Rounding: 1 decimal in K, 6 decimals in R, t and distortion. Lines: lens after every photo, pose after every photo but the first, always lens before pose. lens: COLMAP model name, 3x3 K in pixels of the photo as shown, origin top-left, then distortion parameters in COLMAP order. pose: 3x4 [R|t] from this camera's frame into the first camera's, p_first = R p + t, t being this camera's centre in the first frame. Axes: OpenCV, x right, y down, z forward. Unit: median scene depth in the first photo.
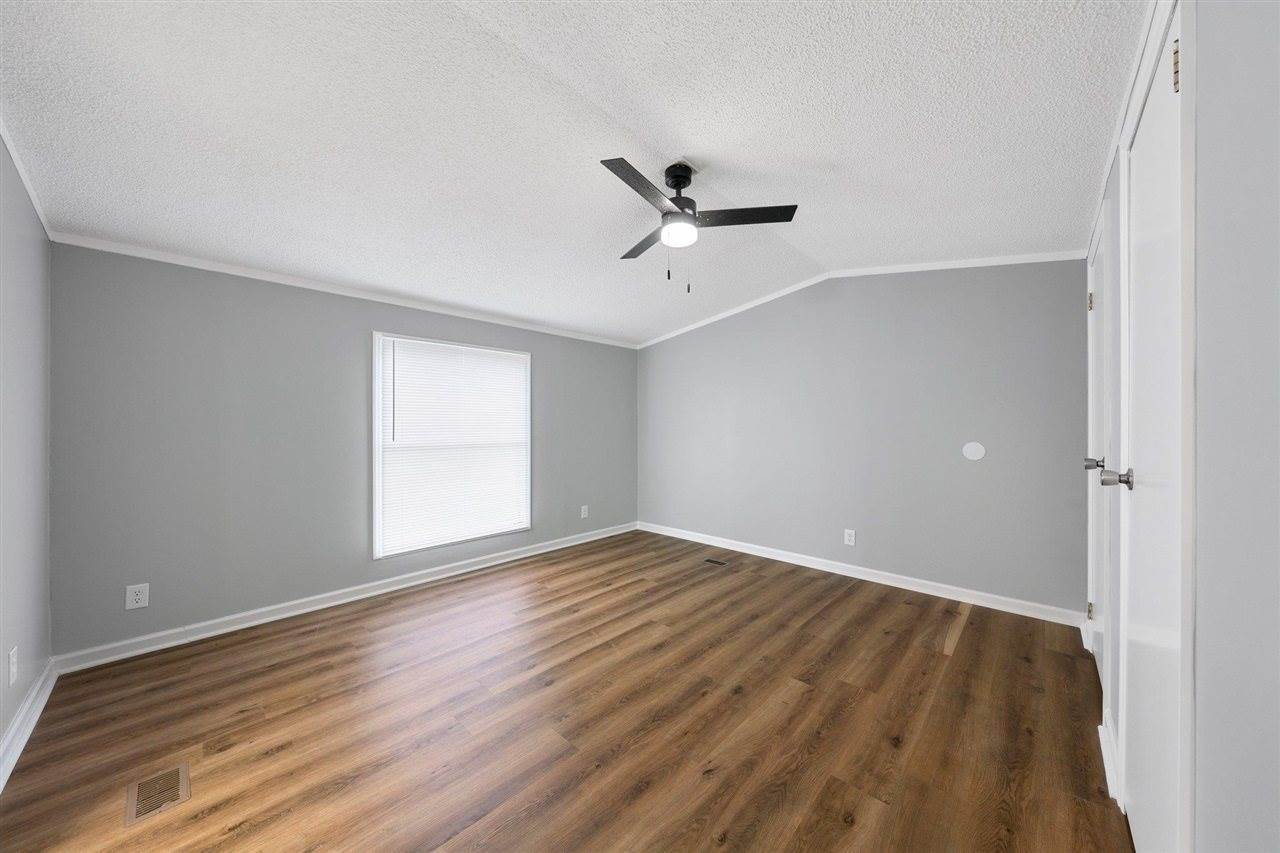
lens RADIAL K [[697.3, 0, 640.0], [0, 697.3, 426.5], [0, 0, 1]] dist [-0.000777, 0.000142]
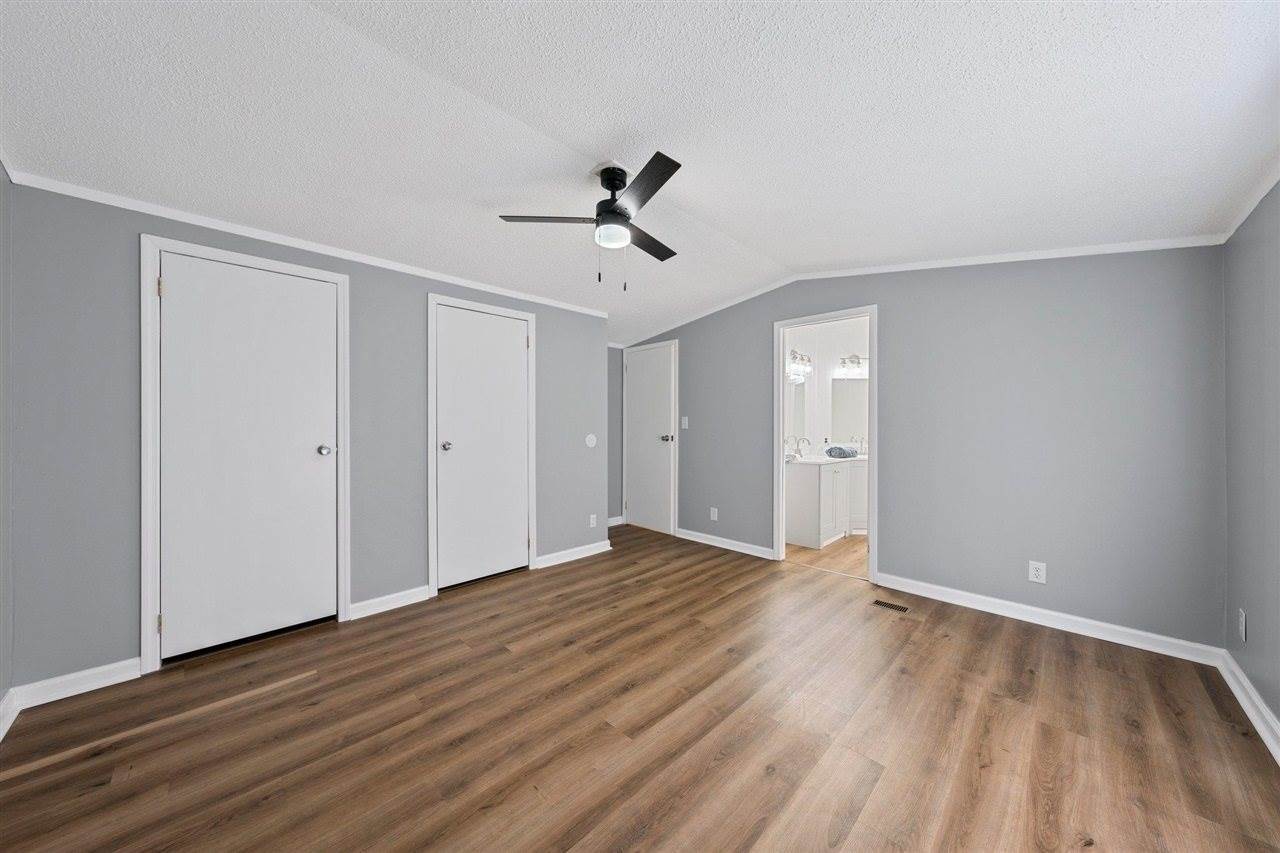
lens RADIAL K [[697.3, 0, 640.0], [0, 697.3, 426.5], [0, 0, 1]] dist [-0.000777, 0.000142]
pose [[-0.999845, -0.001548, 0.017552, -0.001842], [-0.001524, 0.999998, 0.001403, 0.002600], [-0.017554, 0.001376, -0.999845, 1.941313]]
